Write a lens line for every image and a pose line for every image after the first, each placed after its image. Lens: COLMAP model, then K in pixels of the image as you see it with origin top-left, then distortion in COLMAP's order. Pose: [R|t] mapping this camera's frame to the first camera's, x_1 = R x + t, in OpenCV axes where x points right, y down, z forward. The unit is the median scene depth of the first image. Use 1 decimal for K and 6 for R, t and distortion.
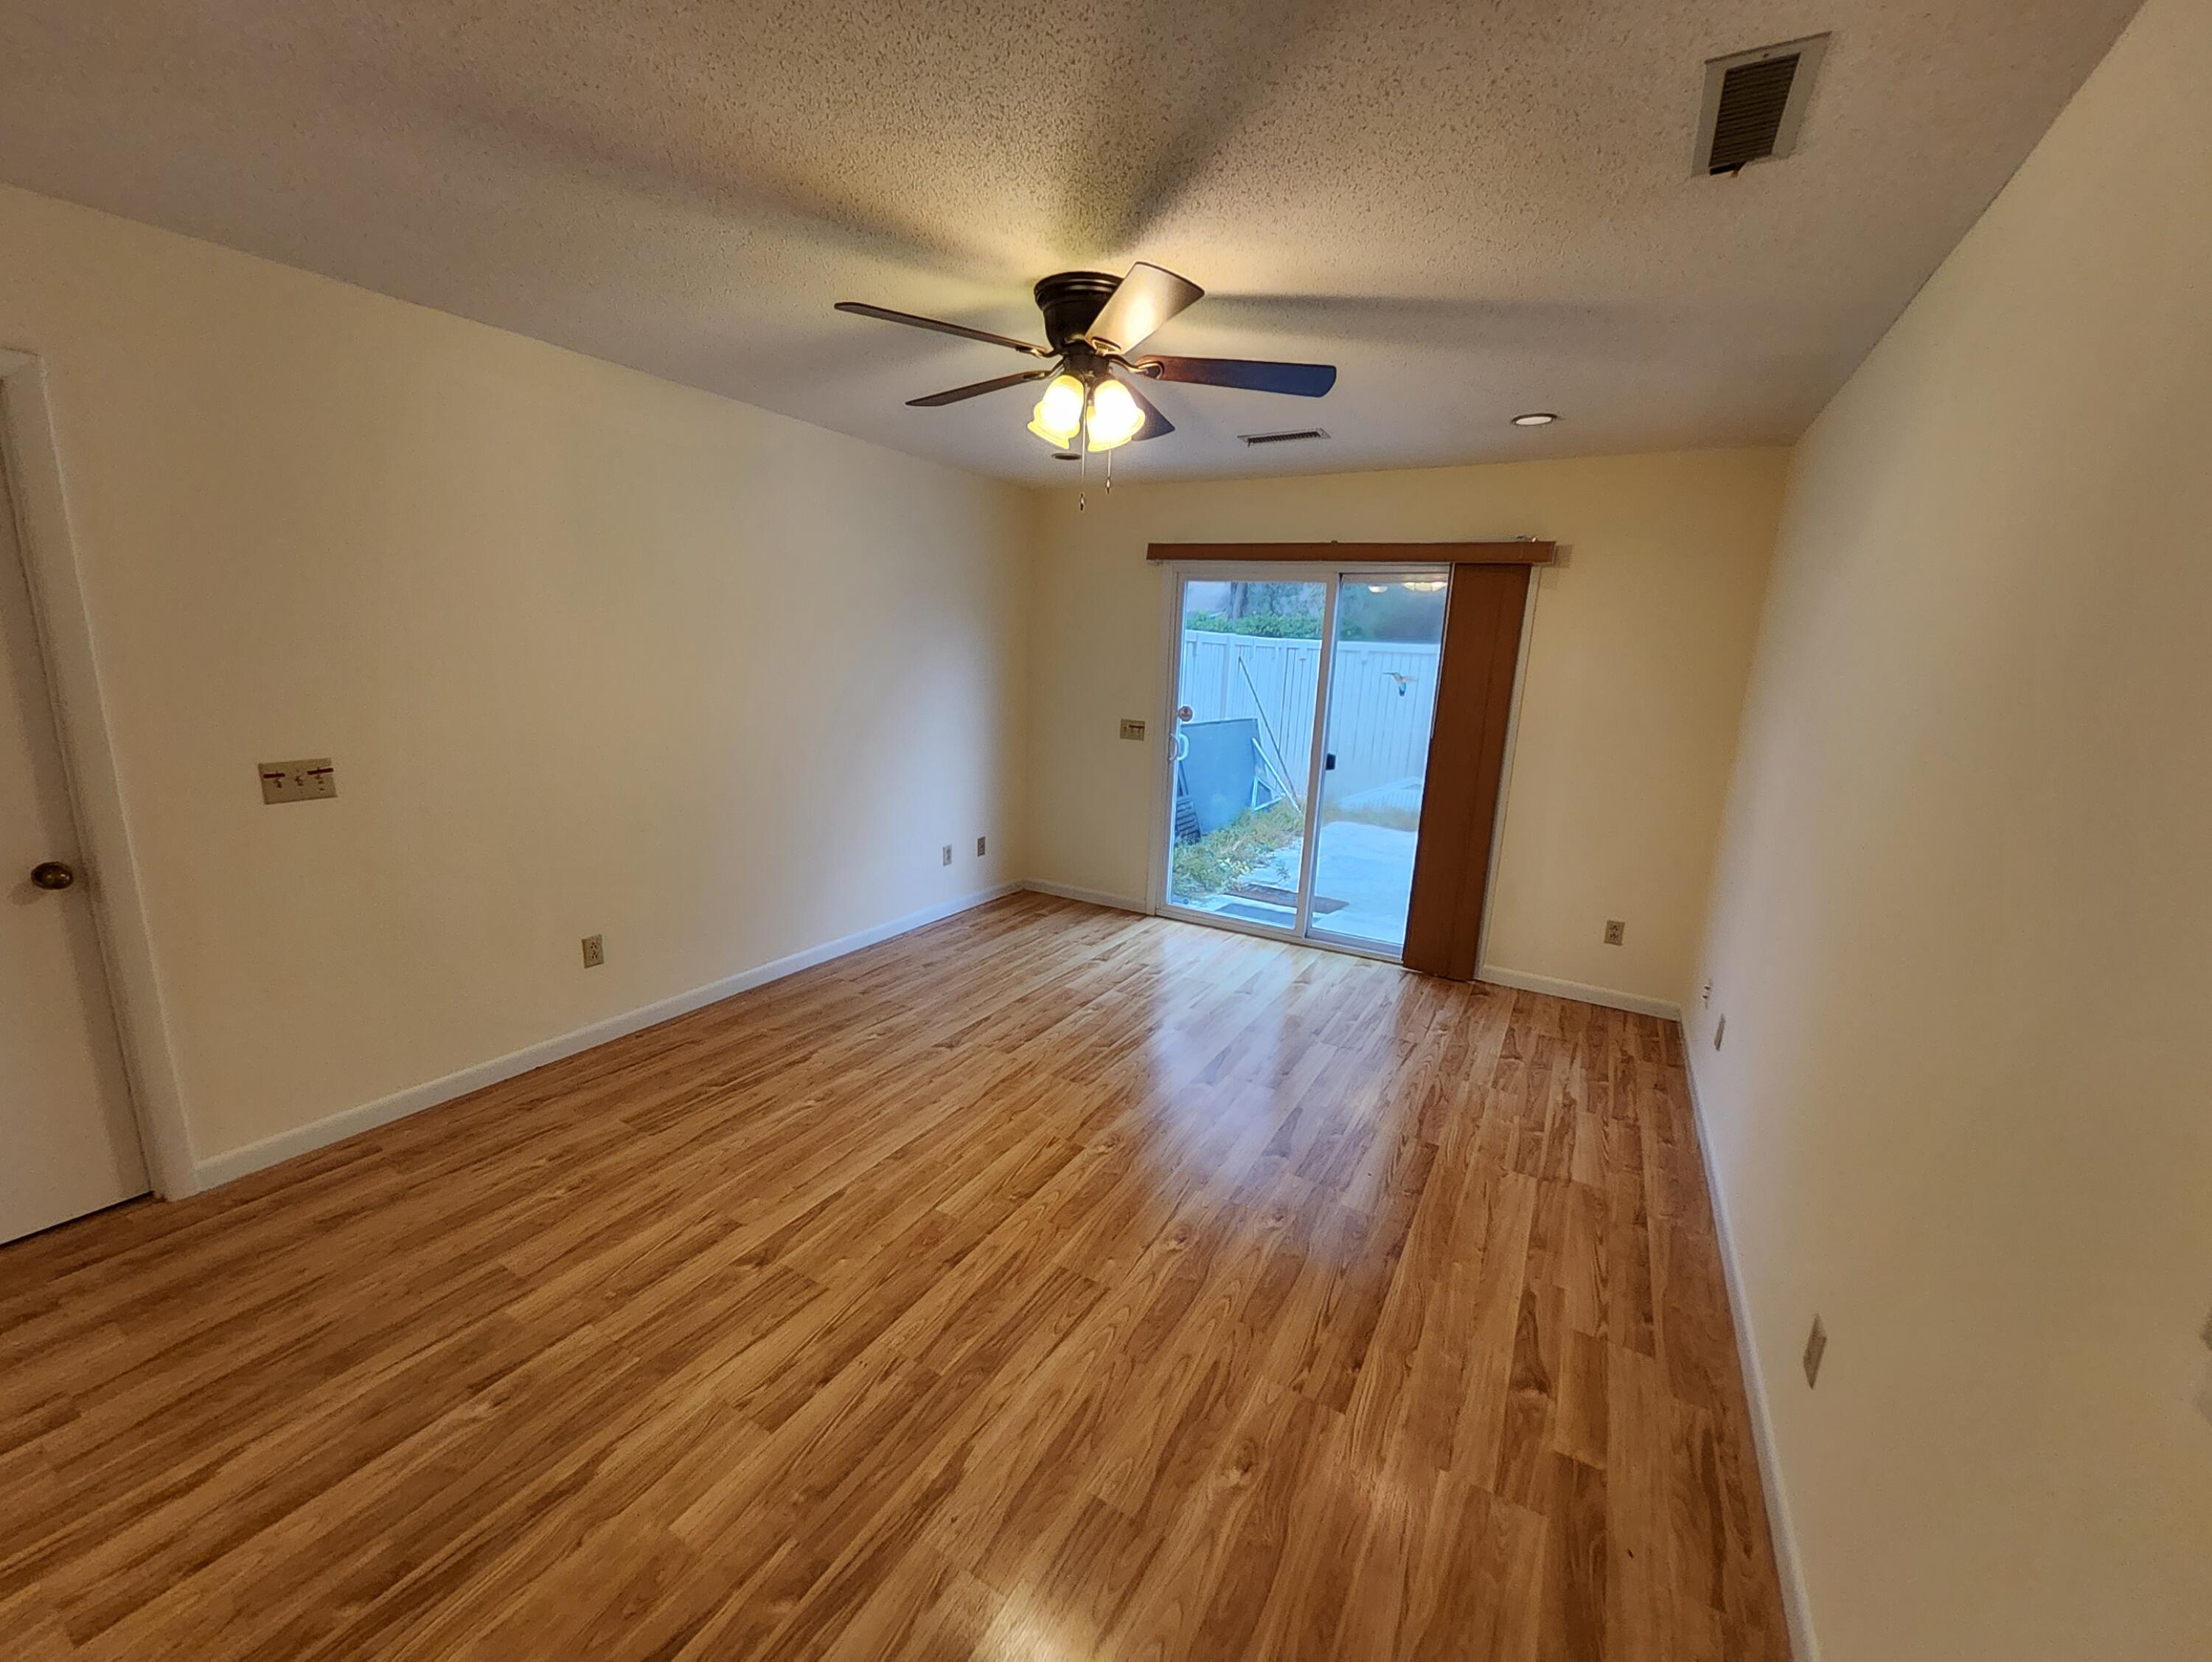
lens RADIAL K [[880.9, 0, 1108.4], [0, 880.9, 833.2], [0, 0, 1]] dist [-0.003090, -0.000723]
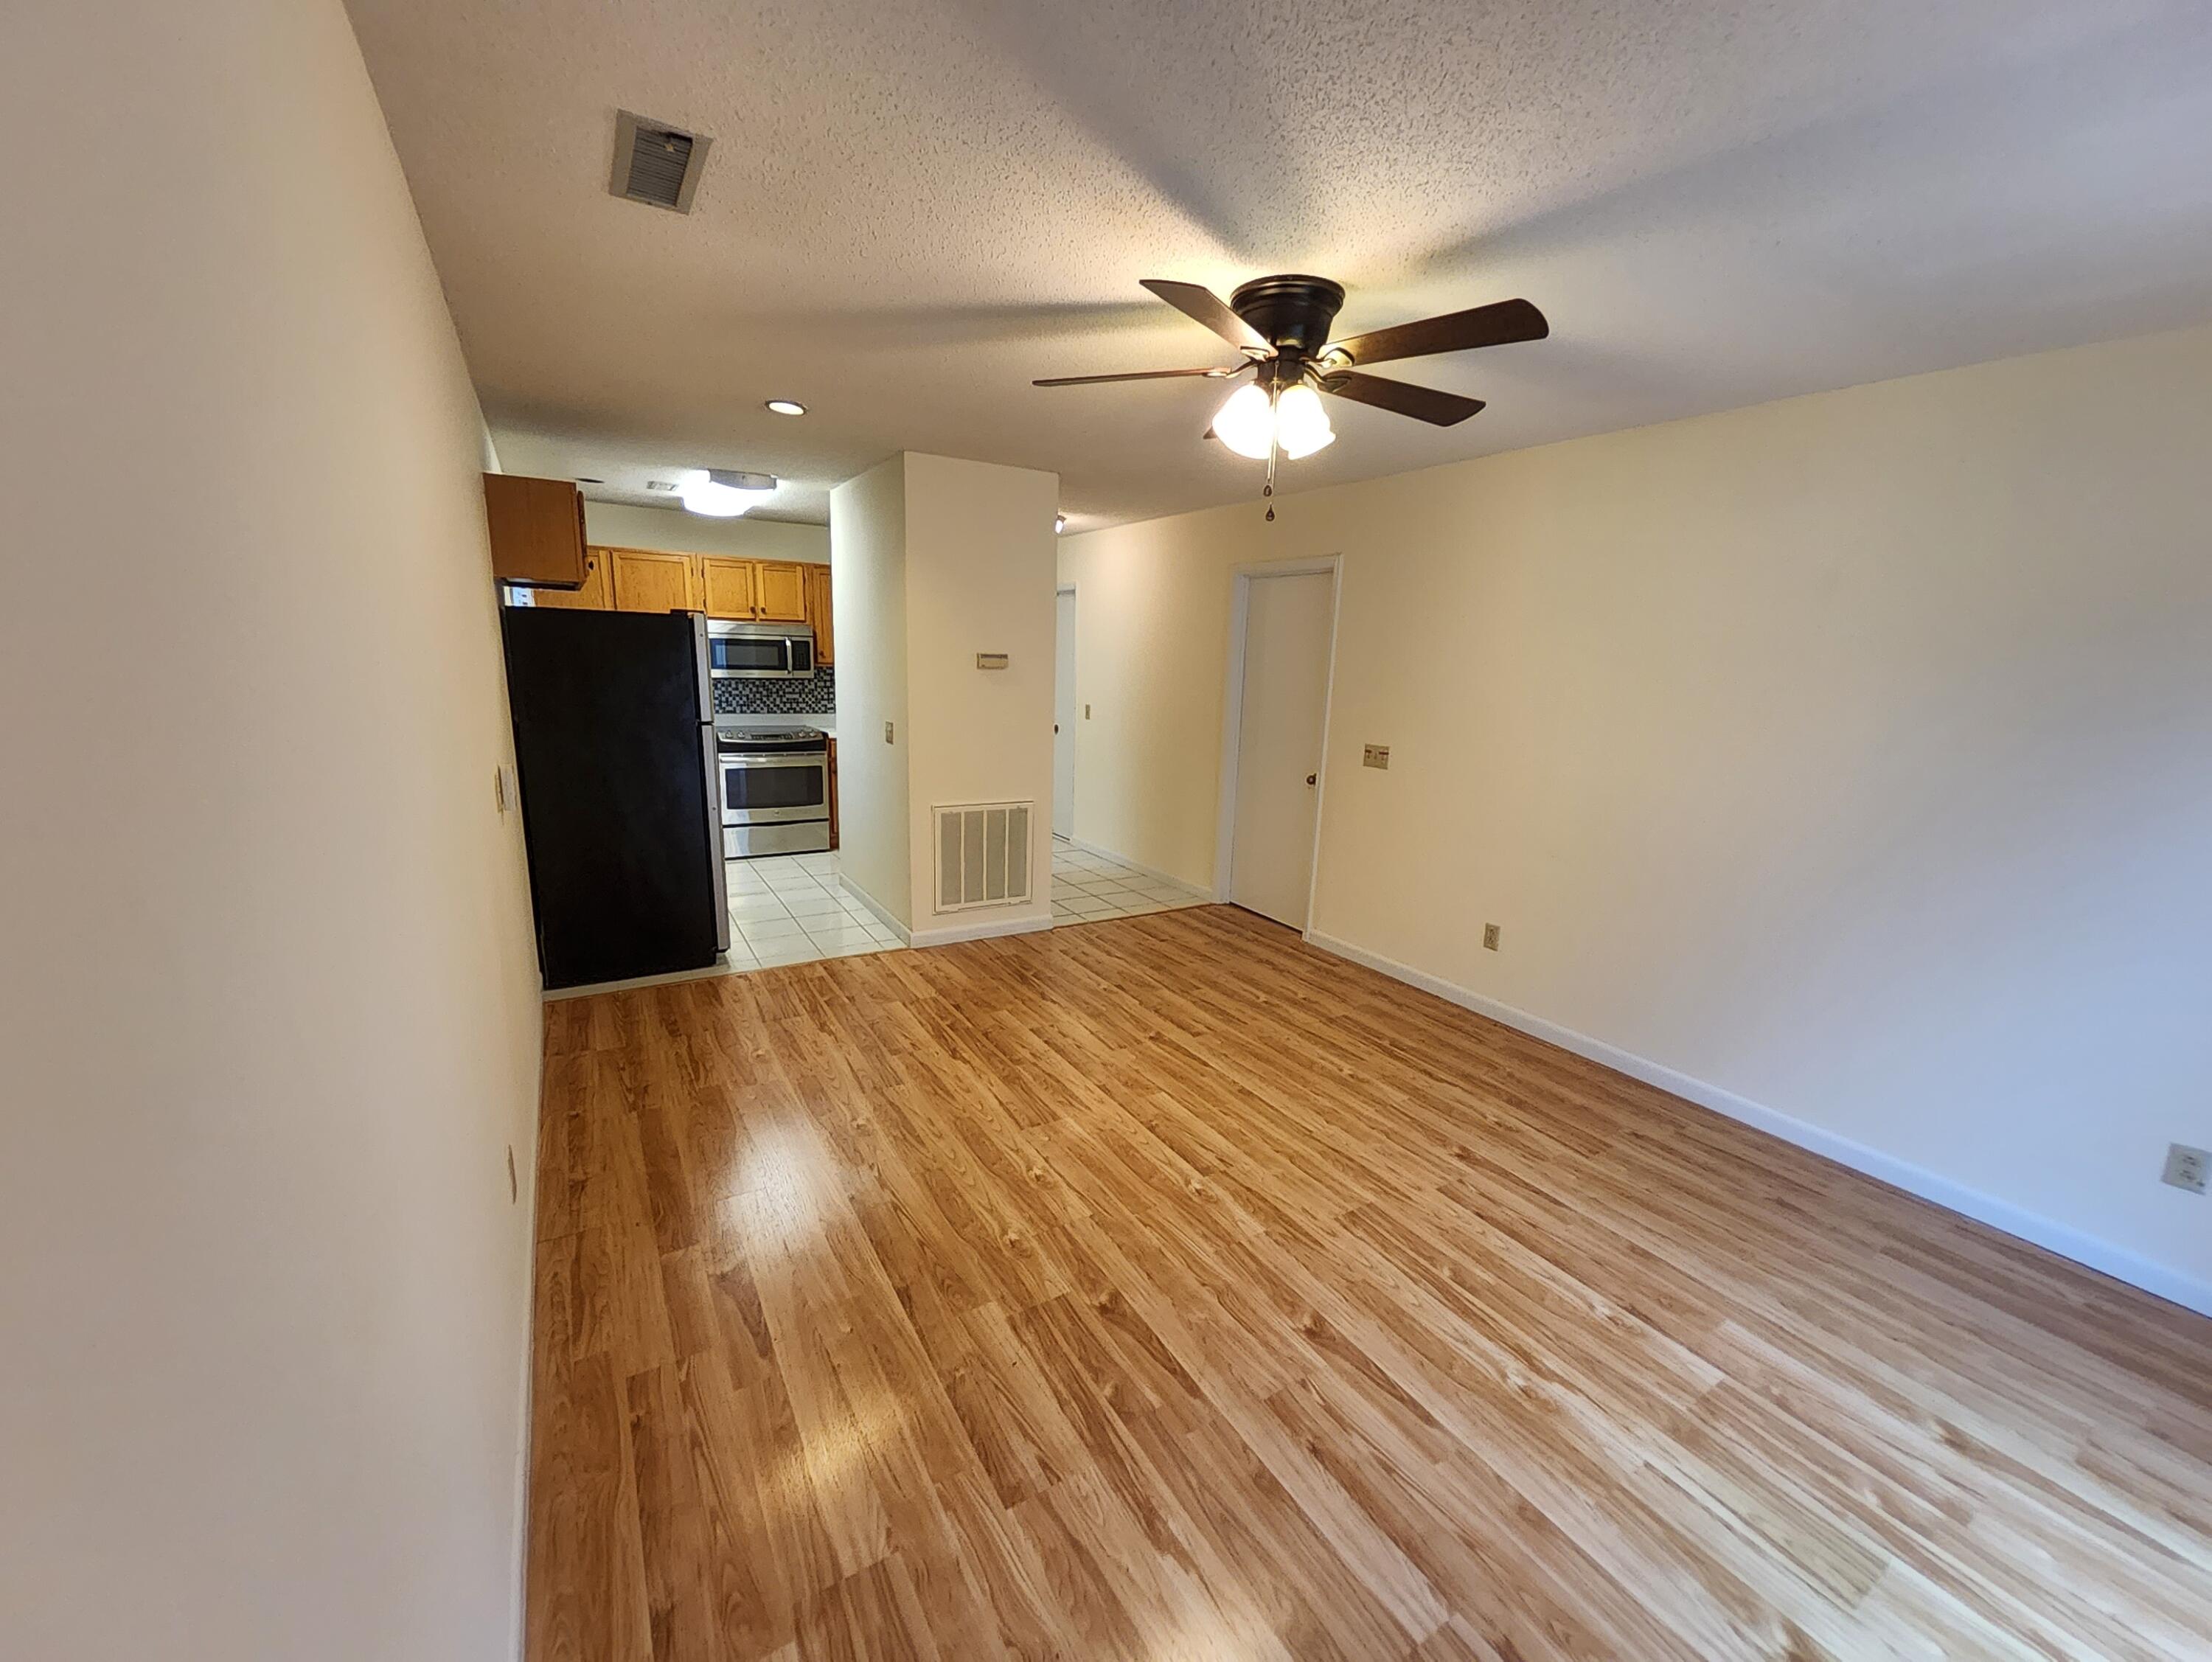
lens RADIAL K [[880.9, 0, 1109.8], [0, 880.9, 832.2], [0, 0, 1]] dist [-0.003090, -0.000723]
pose [[-0.489768, 0.116099, -0.864088, 0.837257], [-0.230864, 0.938446, 0.256945, -0.227875], [0.840732, 0.325330, -0.432818, 1.241241]]
